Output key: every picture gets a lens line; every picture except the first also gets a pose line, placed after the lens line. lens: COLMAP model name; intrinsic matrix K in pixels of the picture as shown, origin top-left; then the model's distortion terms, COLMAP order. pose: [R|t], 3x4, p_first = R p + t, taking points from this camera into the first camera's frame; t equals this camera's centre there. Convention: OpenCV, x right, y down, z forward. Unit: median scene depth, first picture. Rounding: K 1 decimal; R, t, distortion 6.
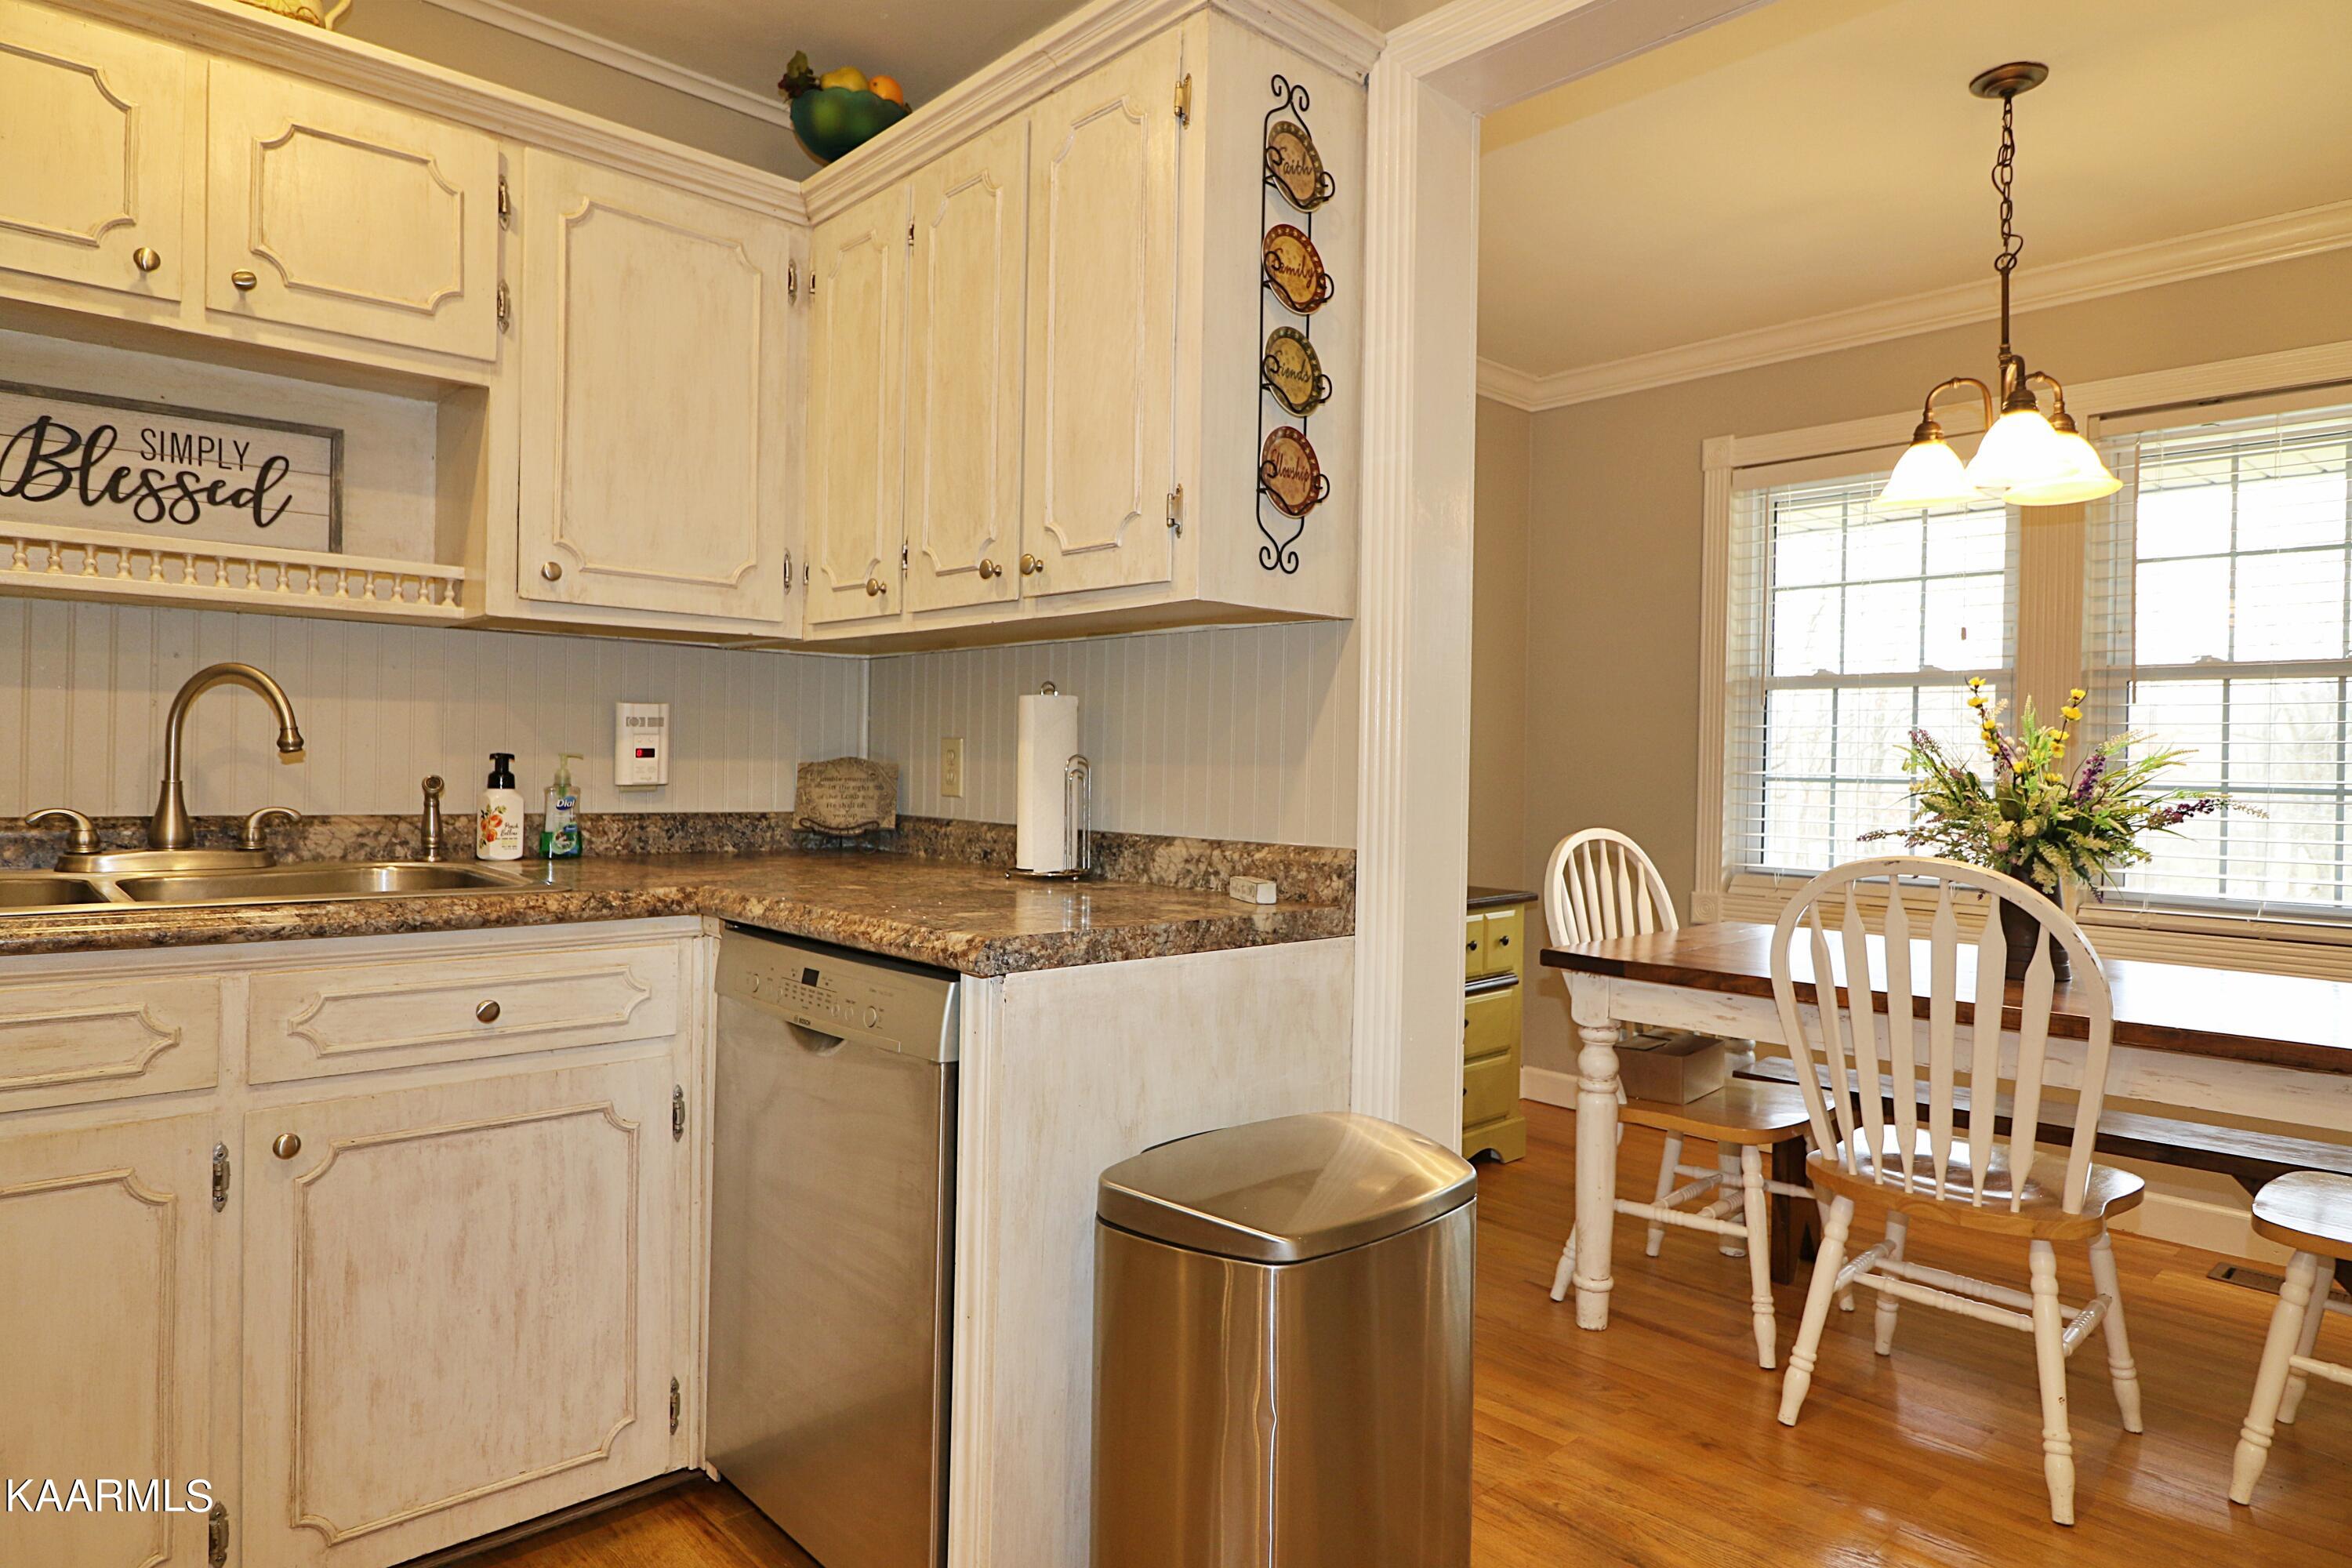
lens RADIAL K [[1358.4, 0, 1133.8], [0, 1358.4, 779.8], [0, 0, 1]] dist [0.002926, -0.005713]
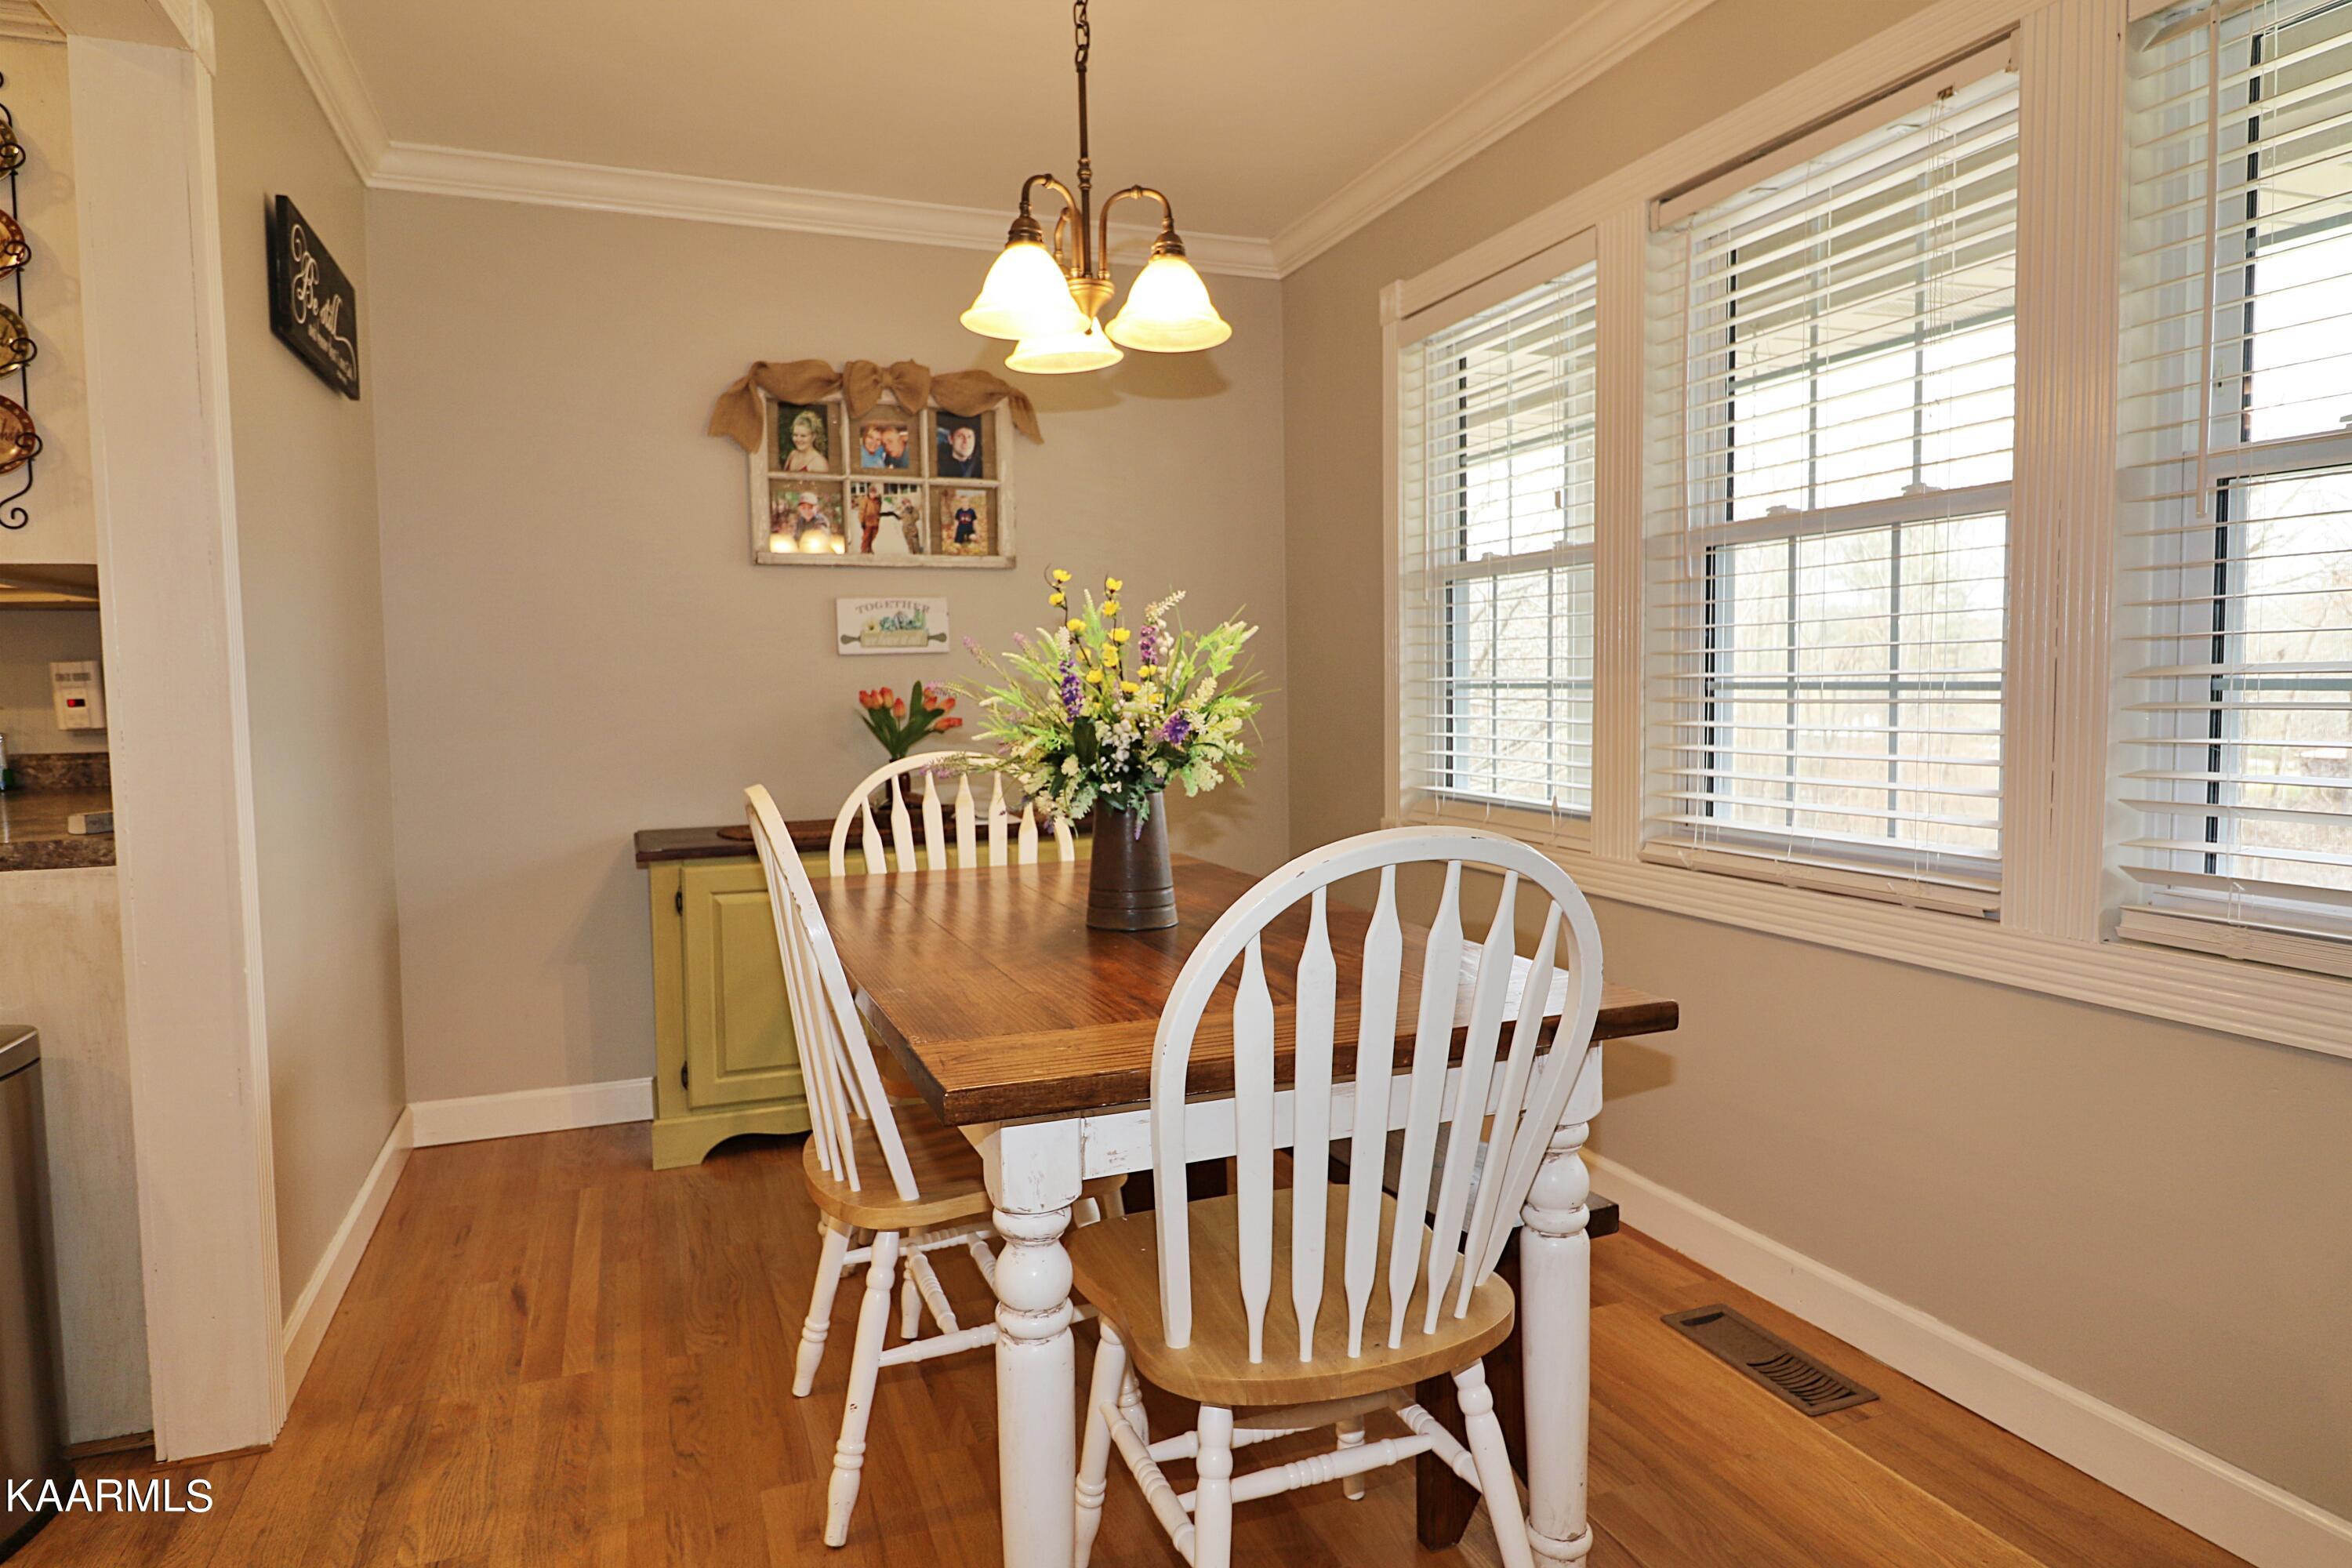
lens RADIAL K [[1358.4, 0, 1163.8], [0, 1358.4, 780.2], [0, 0, 1]] dist [0.002926, -0.005713]
pose [[0.931773, -0.007303, -0.362968, 0.760603], [0.028754, 0.998141, 0.053731, 0.008817], [0.361901, -0.060501, 0.930251, 0.180240]]
